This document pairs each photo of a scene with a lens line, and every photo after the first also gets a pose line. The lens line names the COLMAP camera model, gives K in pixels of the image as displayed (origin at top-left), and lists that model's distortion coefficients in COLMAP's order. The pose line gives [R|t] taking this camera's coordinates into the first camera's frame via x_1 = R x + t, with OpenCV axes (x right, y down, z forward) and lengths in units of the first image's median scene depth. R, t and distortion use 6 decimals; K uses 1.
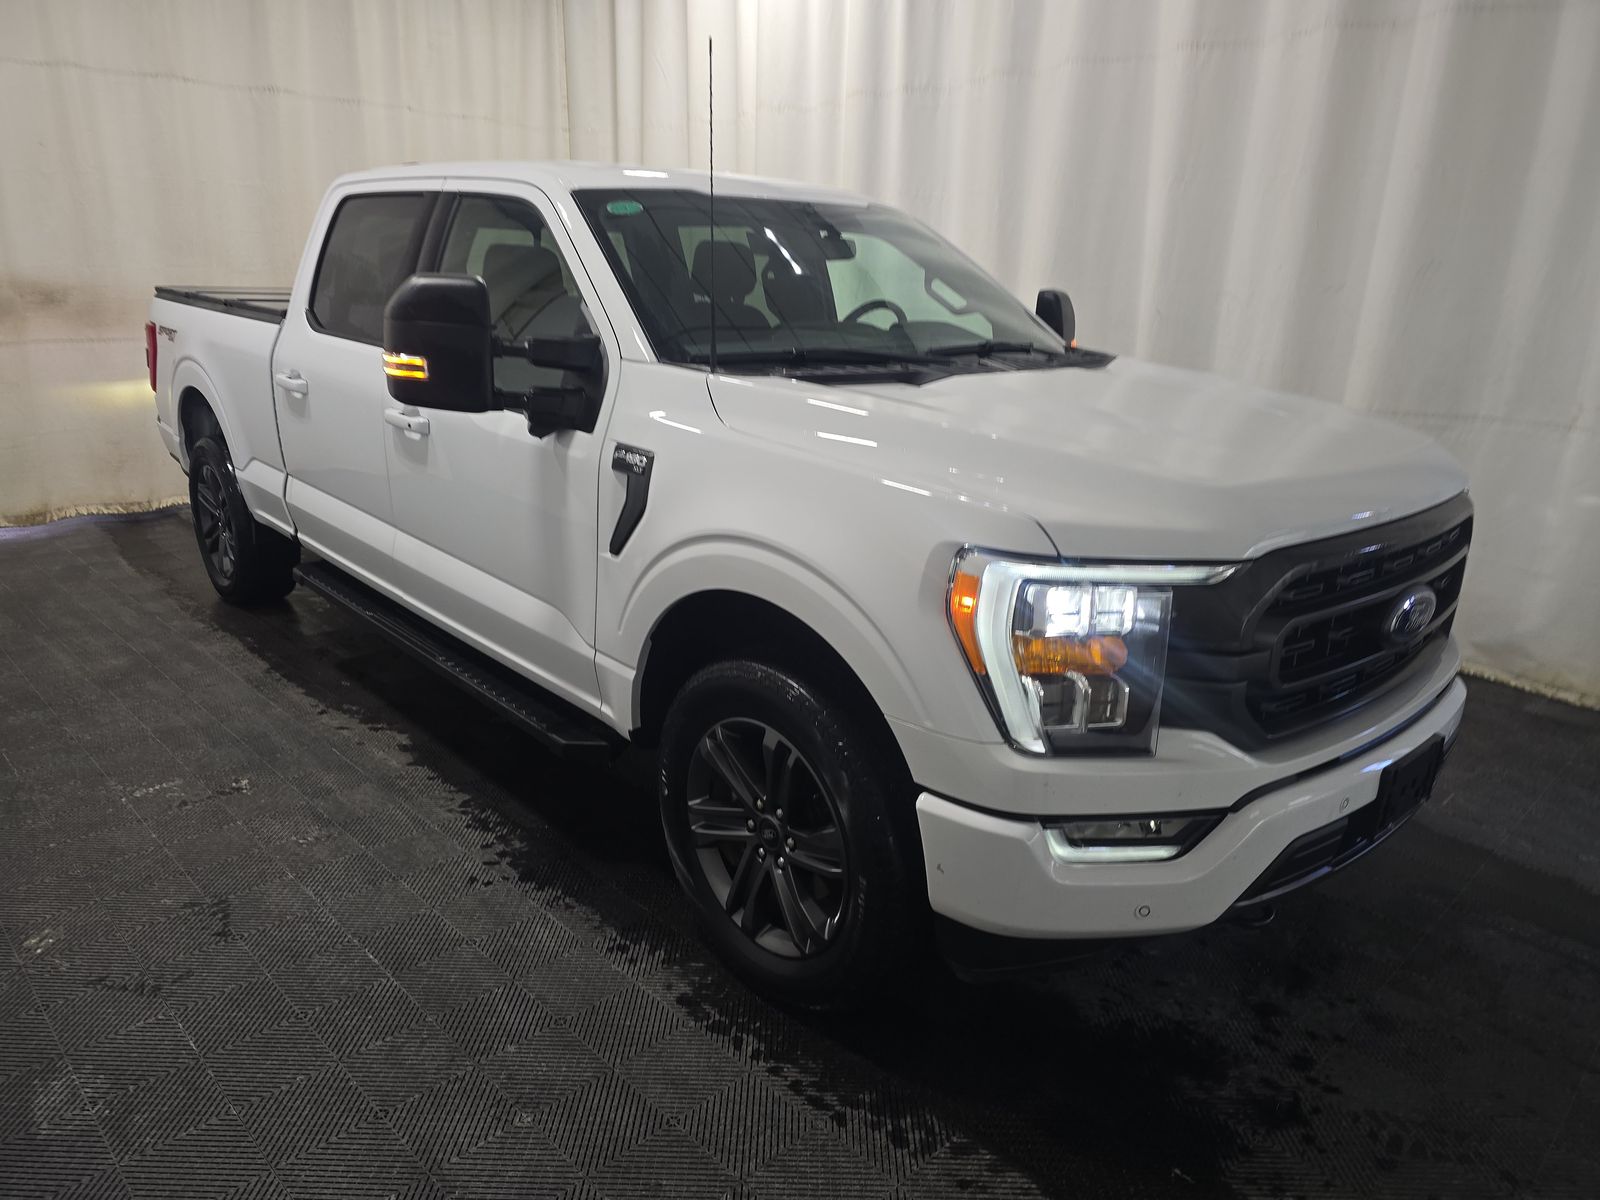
lens RADIAL K [[1076.7, 0, 800.0], [0, 1076.7, 600.0], [0, 0, 1]] dist [0.053242, -0.043191]
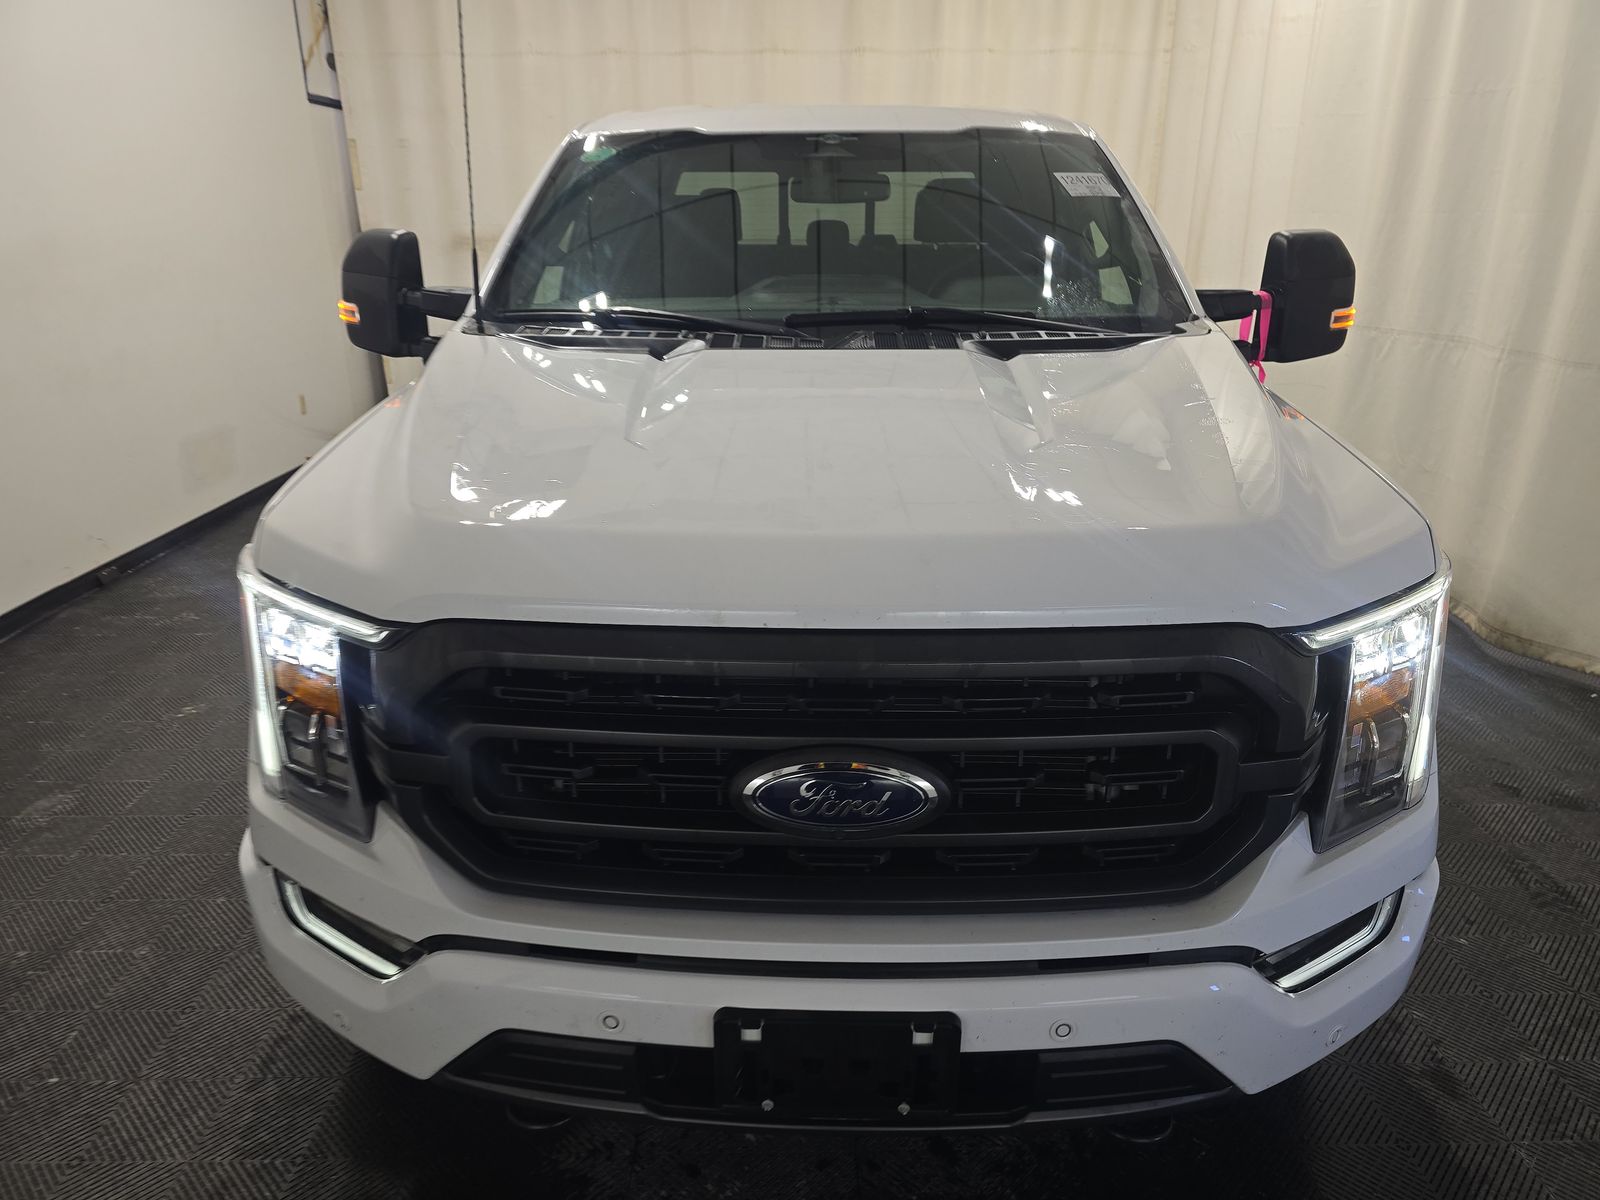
lens RADIAL K [[1076.7, 0, 800.0], [0, 1076.7, 600.0], [0, 0, 1]] dist [0.053242, -0.043191]
pose [[0.728692, 0.210229, -0.651776, 0.795918], [-0.177544, 0.977170, 0.116688, -0.137283], [0.661428, 0.030689, 0.749381, 0.463557]]
